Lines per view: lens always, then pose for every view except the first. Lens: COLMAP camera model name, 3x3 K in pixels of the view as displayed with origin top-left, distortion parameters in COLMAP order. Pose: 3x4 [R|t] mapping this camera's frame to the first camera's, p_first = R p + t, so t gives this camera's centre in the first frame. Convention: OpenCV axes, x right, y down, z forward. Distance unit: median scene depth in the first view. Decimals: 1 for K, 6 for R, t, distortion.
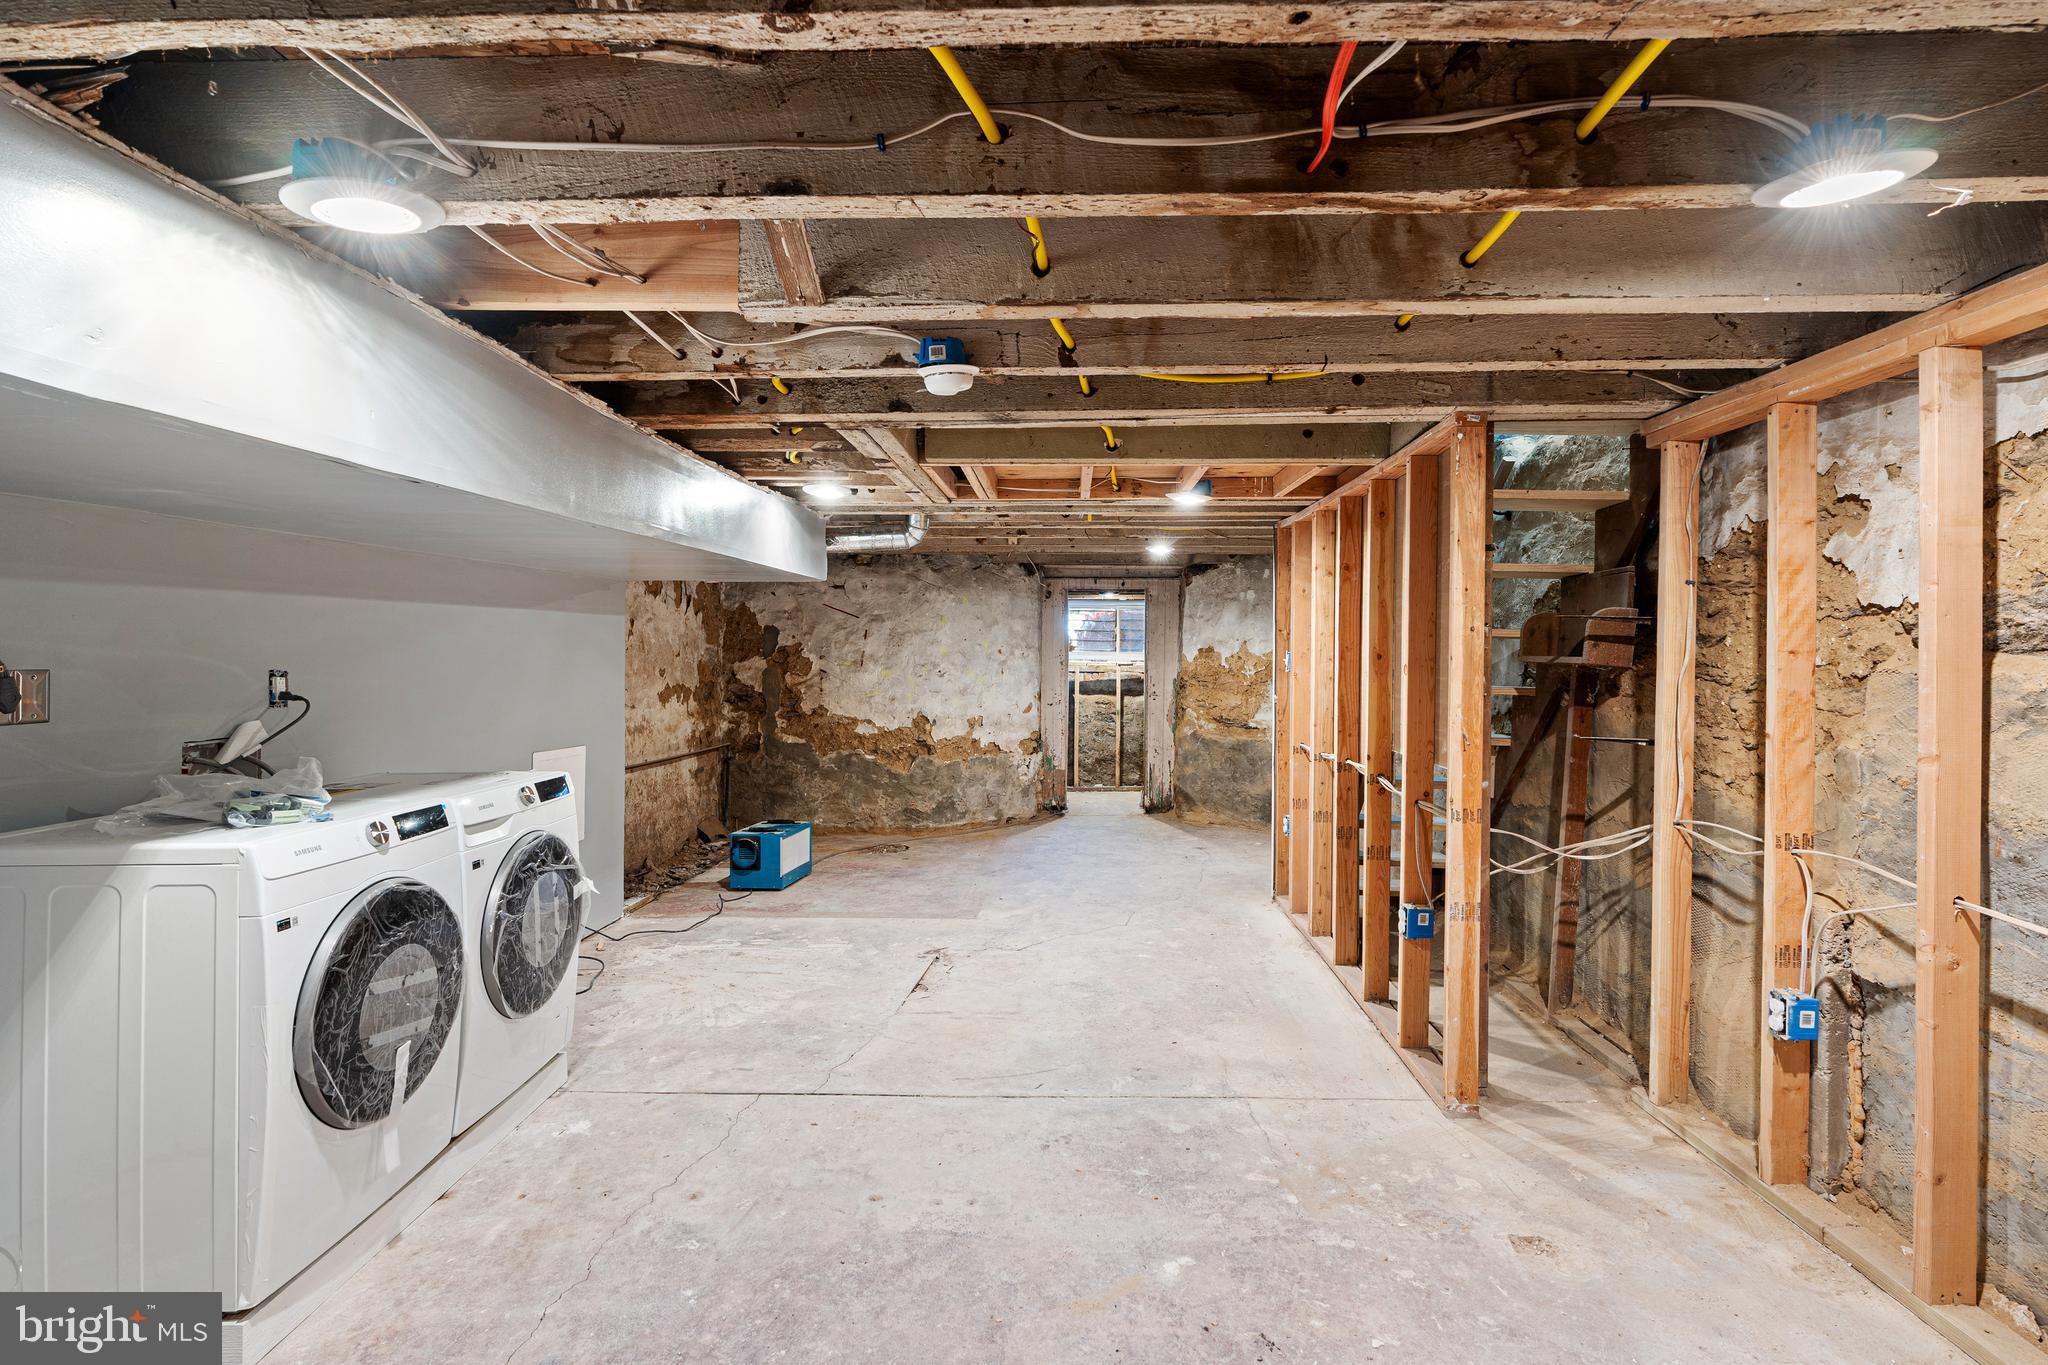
lens RADIAL K [[923.9, 0, 1021.1], [0, 923.9, 659.5], [0, 0, 1]] dist [-0.003642, 0.000898]
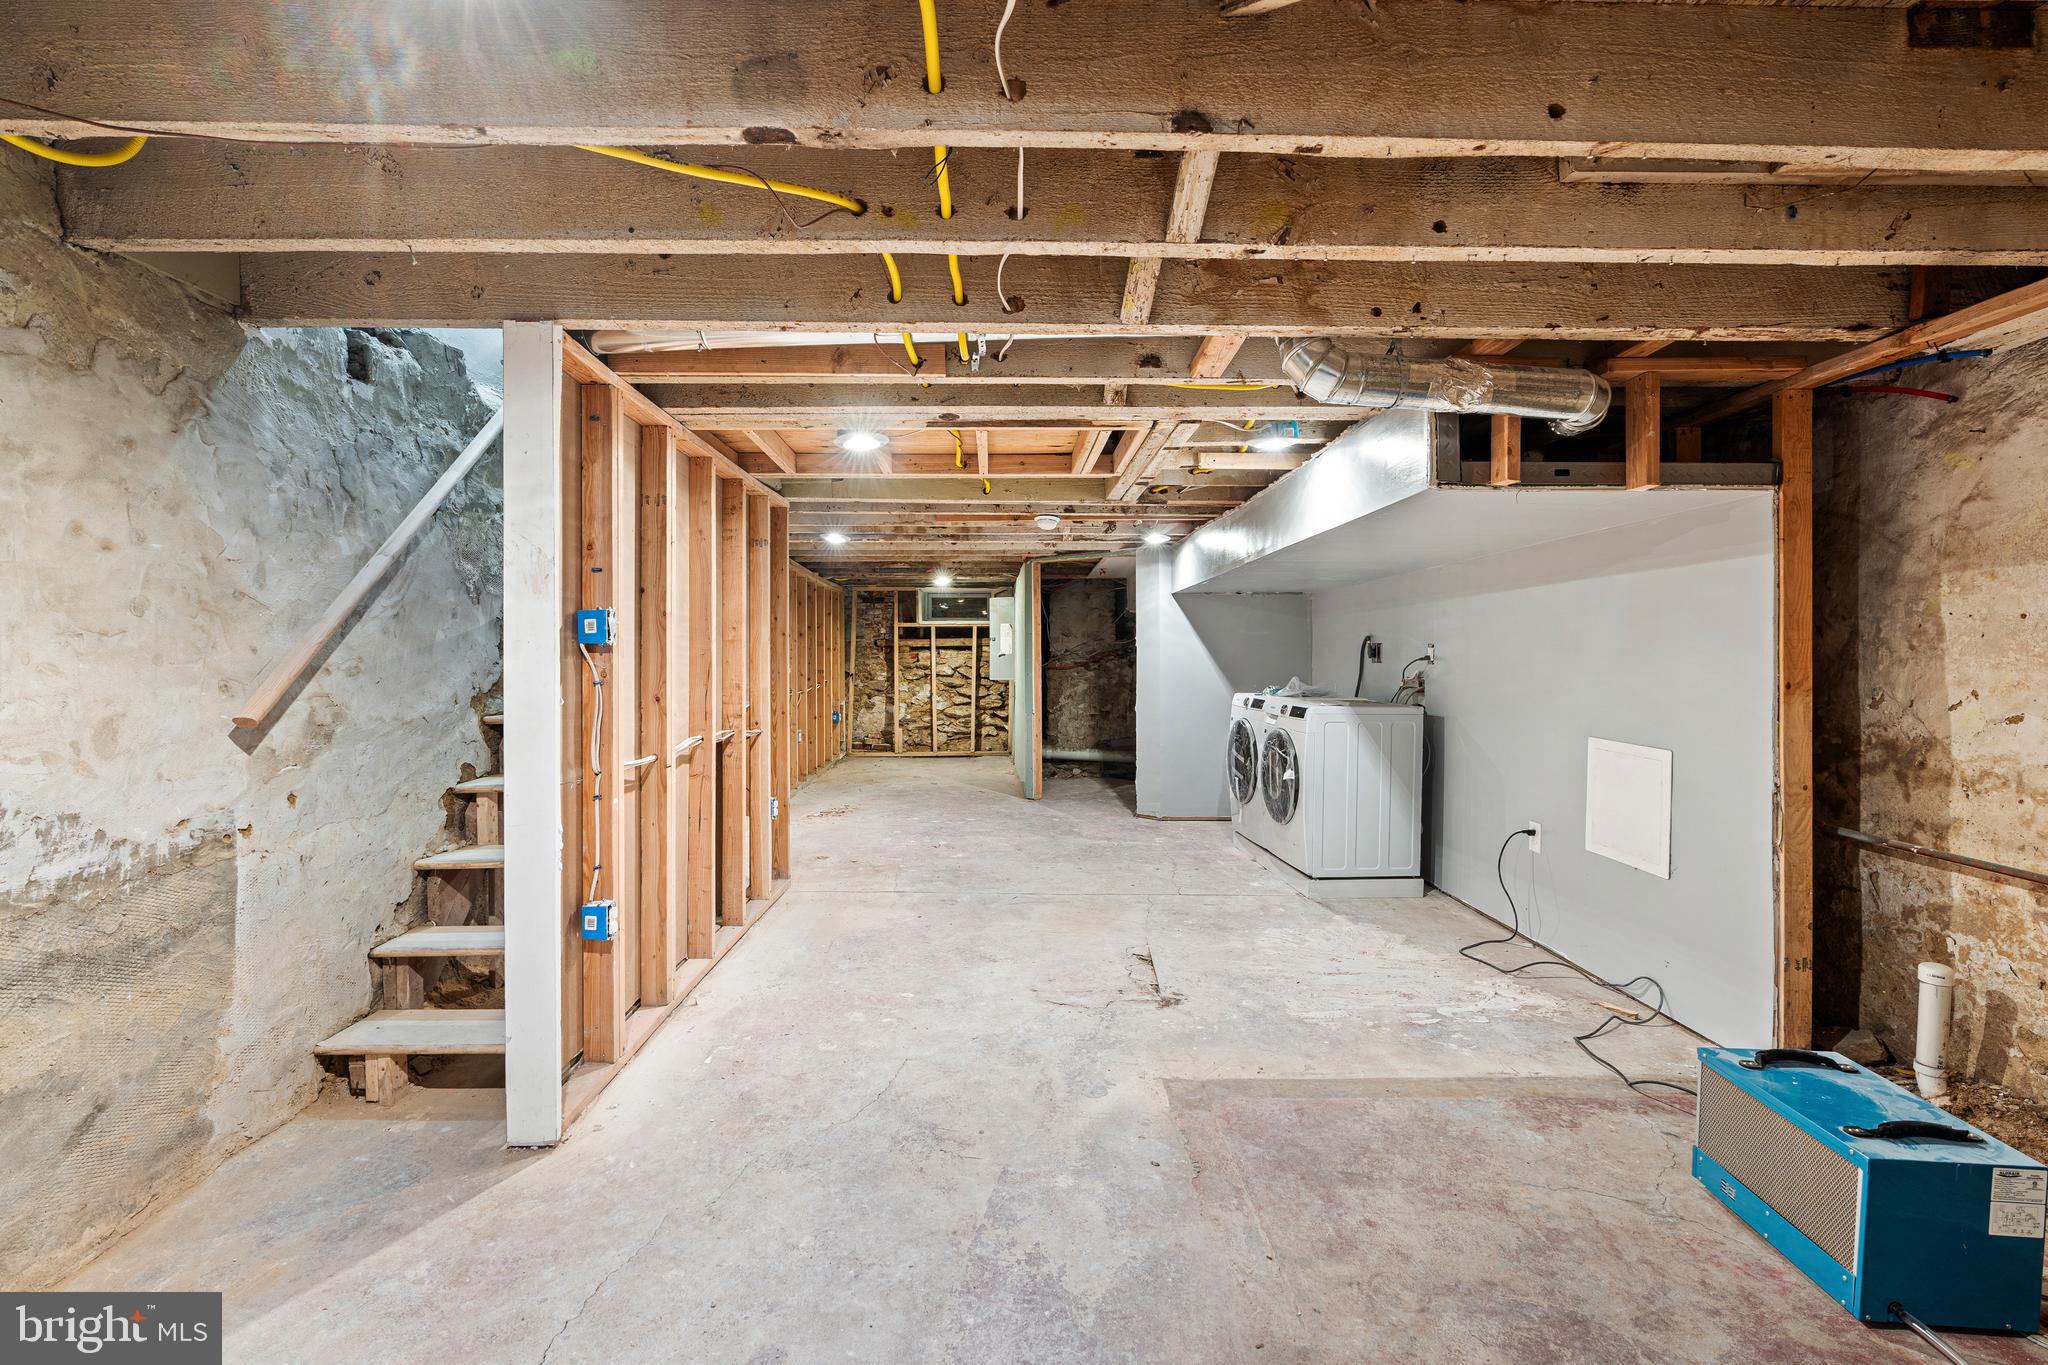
lens RADIAL K [[923.9, 0, 1021.1], [0, 923.9, 659.5], [0, 0, 1]] dist [-0.003642, 0.000898]
pose [[-0.996057, -0.007199, -0.088420, 0.105350], [-0.007115, 0.999974, -0.001275, 0.027034], [0.088427, -0.000640, -0.996082, 1.793330]]
